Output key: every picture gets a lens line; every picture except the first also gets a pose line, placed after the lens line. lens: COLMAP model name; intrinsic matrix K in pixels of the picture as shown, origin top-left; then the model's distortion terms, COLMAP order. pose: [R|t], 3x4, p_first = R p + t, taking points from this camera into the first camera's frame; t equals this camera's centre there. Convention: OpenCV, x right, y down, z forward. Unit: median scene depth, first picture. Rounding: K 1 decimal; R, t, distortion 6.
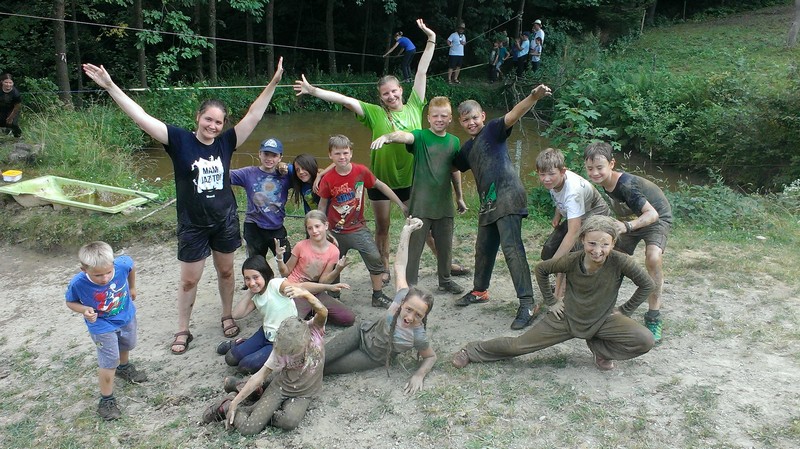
lens RADIAL K [[658.4, 0, 395.5], [0, 658.4, 224.1], [0, 0, 1]] dist [0.130899, -0.223509]
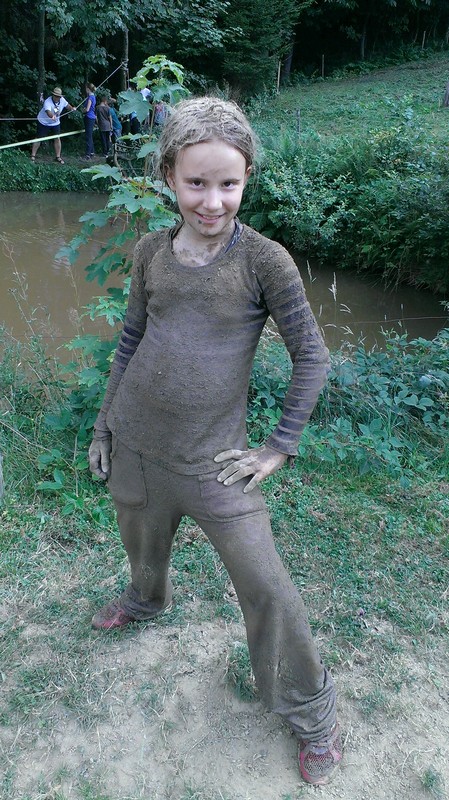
lens RADIAL K [[658.4, 0, 225.7], [0, 658.4, 393.7], [0, 0, 1]] dist [0.130899, -0.223509]
pose [[0.963520, -0.115457, 0.241453, 0.108891], [0.086447, 0.988064, 0.127499, -0.050251], [-0.253291, -0.101975, 0.962000, 0.318260]]
